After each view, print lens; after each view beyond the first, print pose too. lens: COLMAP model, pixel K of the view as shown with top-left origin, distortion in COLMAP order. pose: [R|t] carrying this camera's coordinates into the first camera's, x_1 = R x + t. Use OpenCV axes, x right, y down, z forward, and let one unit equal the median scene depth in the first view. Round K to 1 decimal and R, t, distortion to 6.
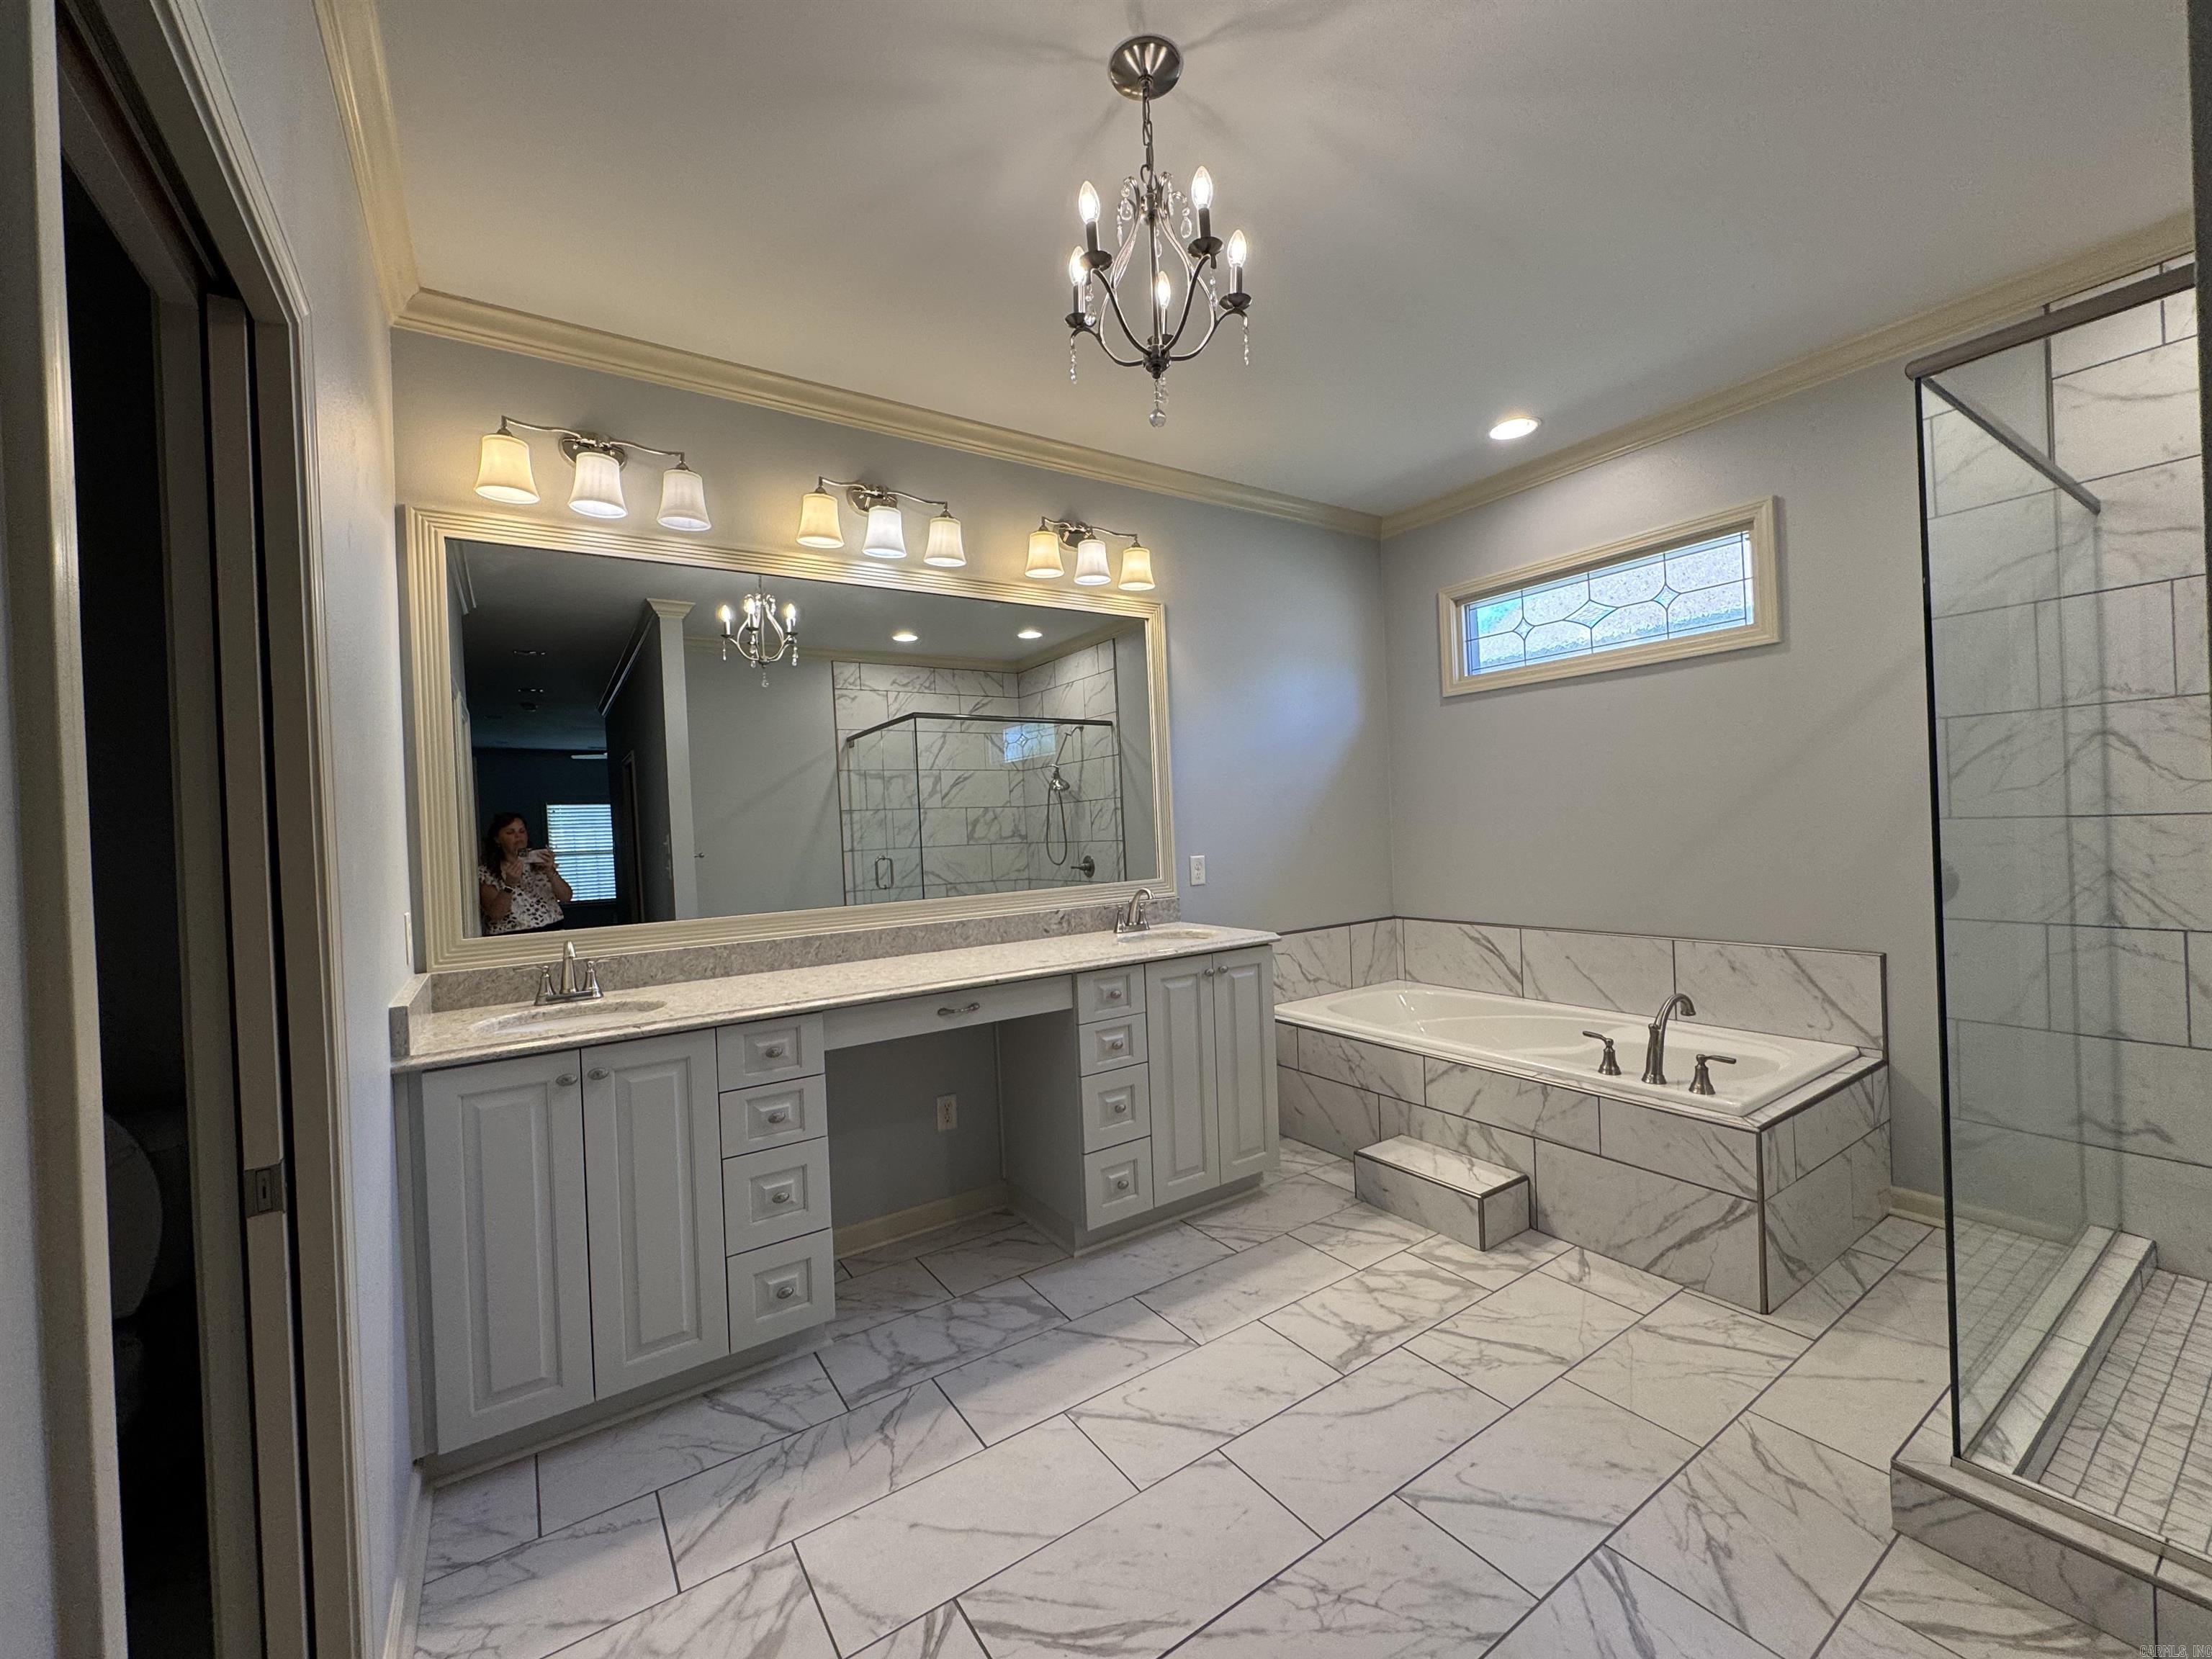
lens RADIAL K [[885.9, 0, 1103.6], [0, 885.9, 828.9], [0, 0, 1]] dist [-0.000610, 0.000603]
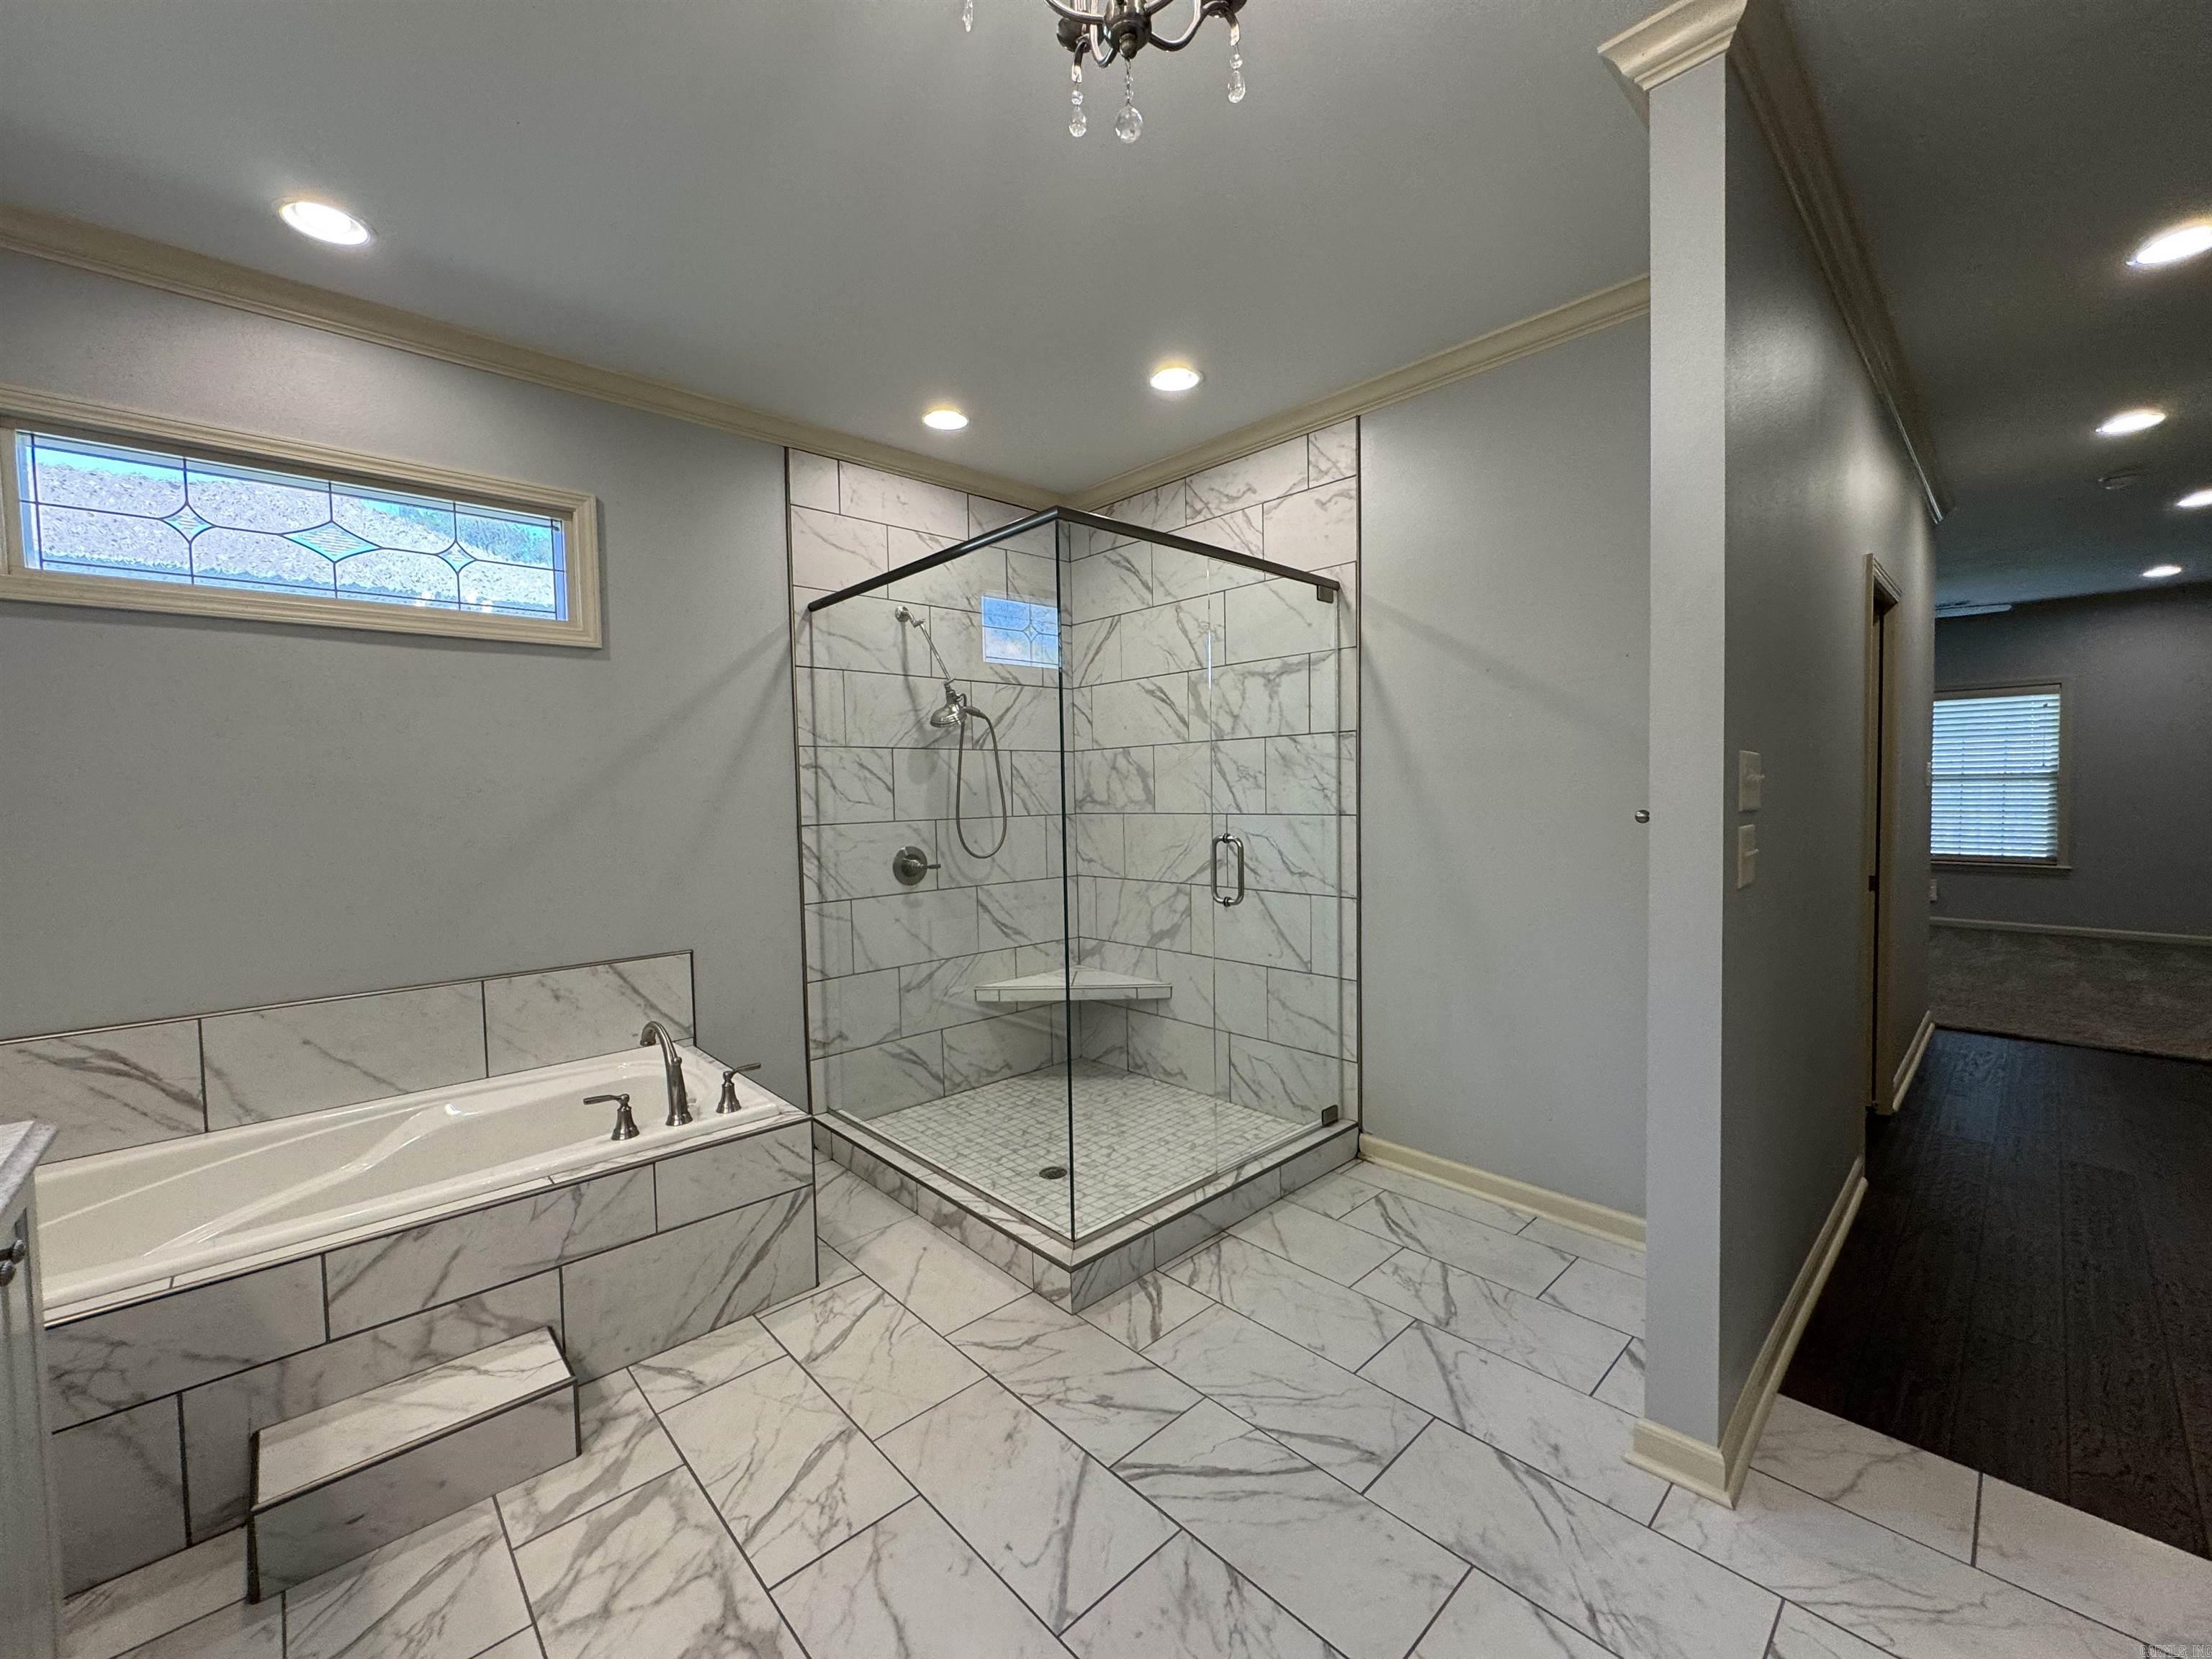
lens RADIAL K [[887.4, 0, 1107.4], [0, 887.4, 826.5], [0, 0, 1]] dist [-0.001558, -0.000009]
pose [[-0.163361, 0.004578, 0.986556, -0.339289], [0.032061, 0.999486, 0.000671, 0.001700], [-0.986045, 0.031740, -0.163424, 0.734590]]
